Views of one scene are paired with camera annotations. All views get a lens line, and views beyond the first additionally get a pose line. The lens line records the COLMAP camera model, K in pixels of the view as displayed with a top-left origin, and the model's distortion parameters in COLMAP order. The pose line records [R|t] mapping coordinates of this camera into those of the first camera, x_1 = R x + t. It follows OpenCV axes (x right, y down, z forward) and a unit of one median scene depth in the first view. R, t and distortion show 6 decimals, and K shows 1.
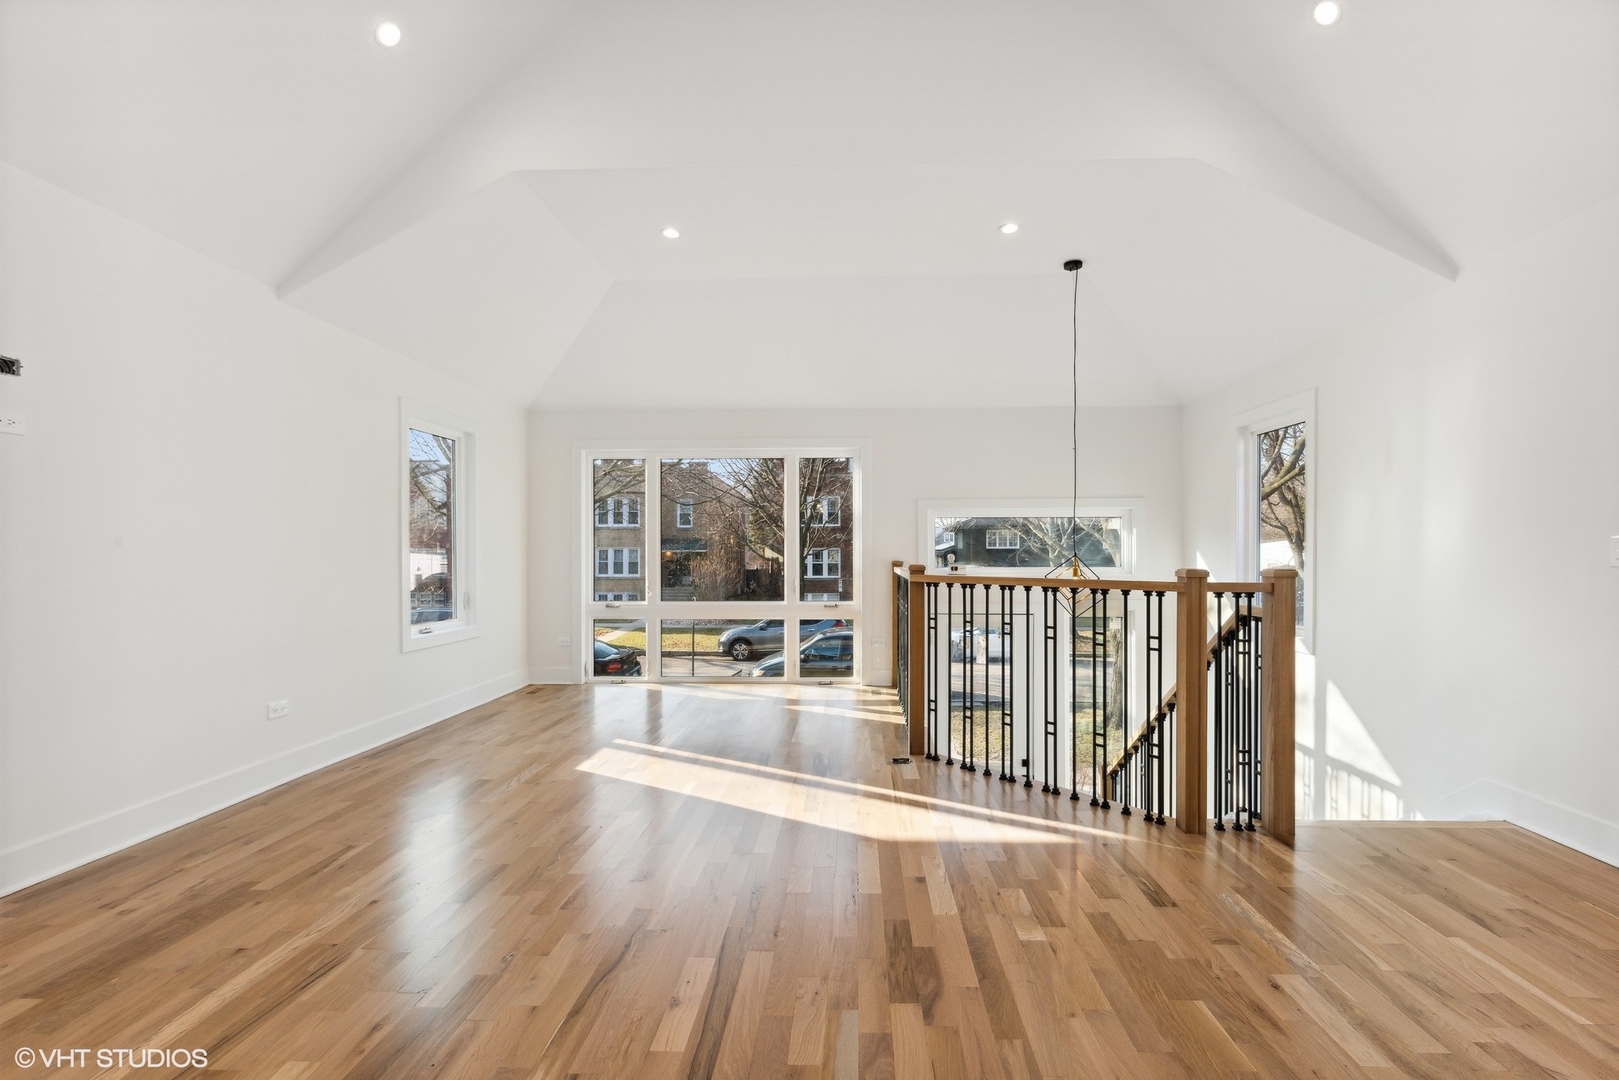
lens RADIAL K [[721.4, 0, 809.5], [0, 721.4, 540.0], [0, 0, 1]] dist [-0.001100, -0.000211]
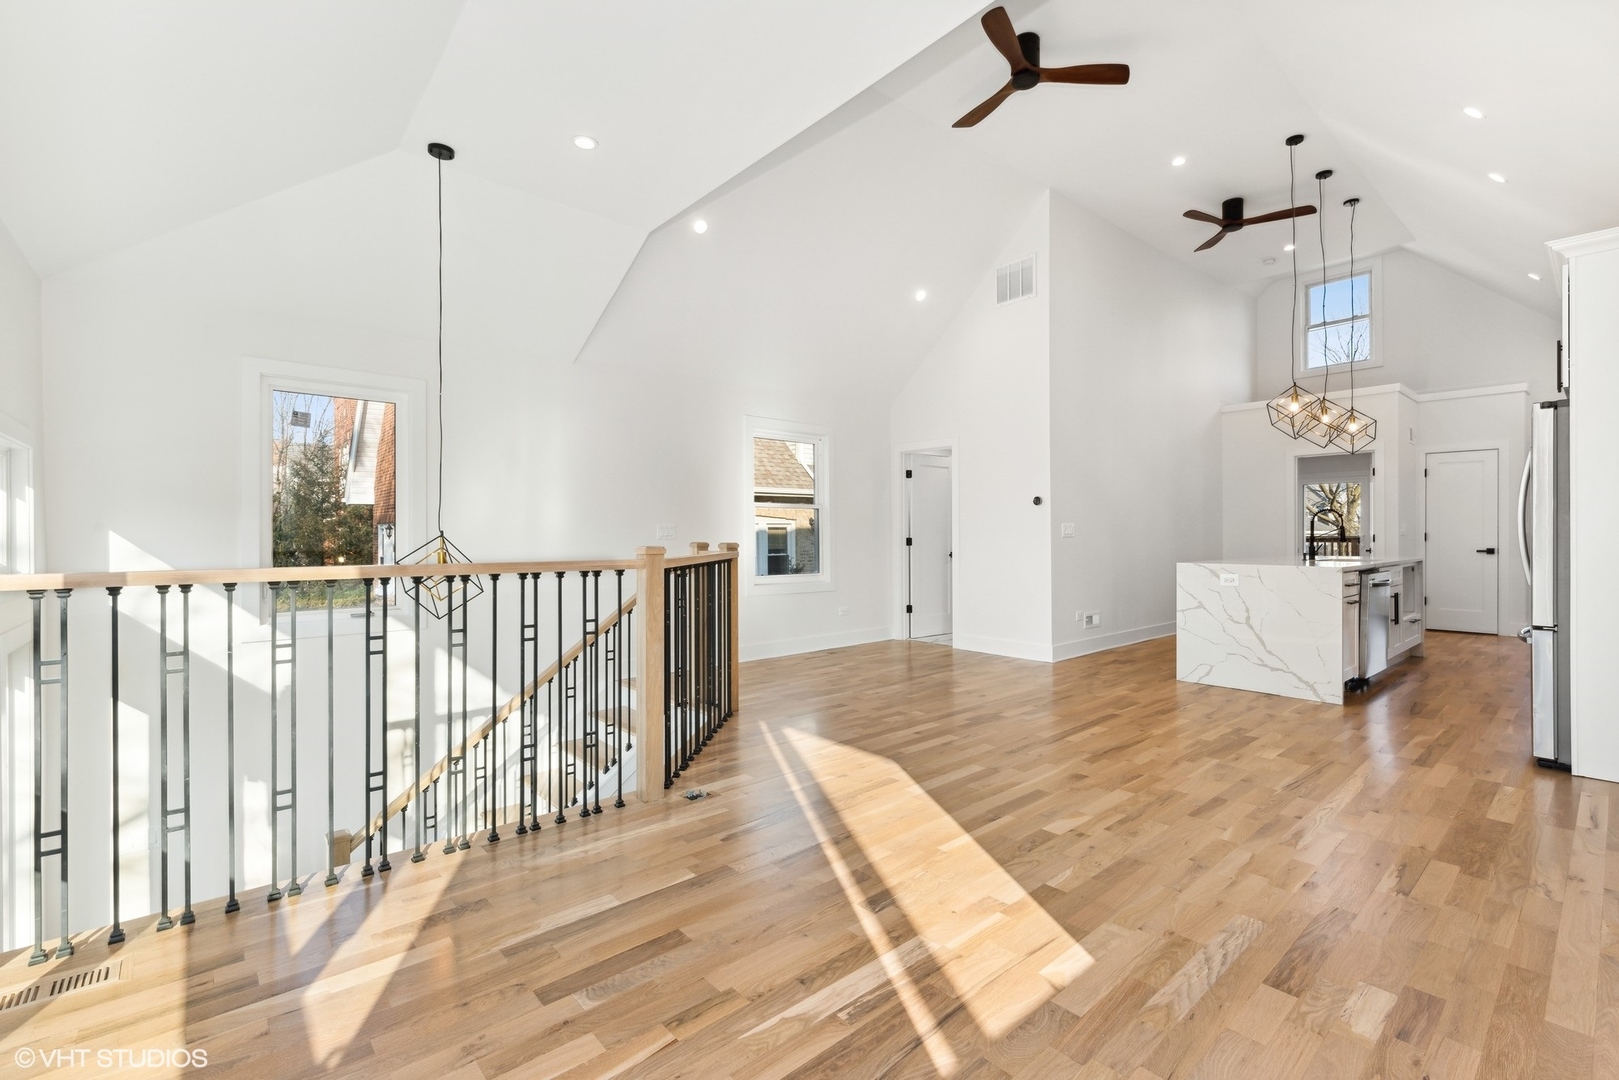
lens RADIAL K [[721.4, 0, 809.5], [0, 721.4, 540.0], [0, 0, 1]] dist [-0.001100, -0.000211]
pose [[-0.701558, -0.001053, 0.712611, -0.705996], [-0.007080, 0.999960, -0.005493, 0.033756], [-0.712577, -0.008899, -0.701538, 1.941846]]
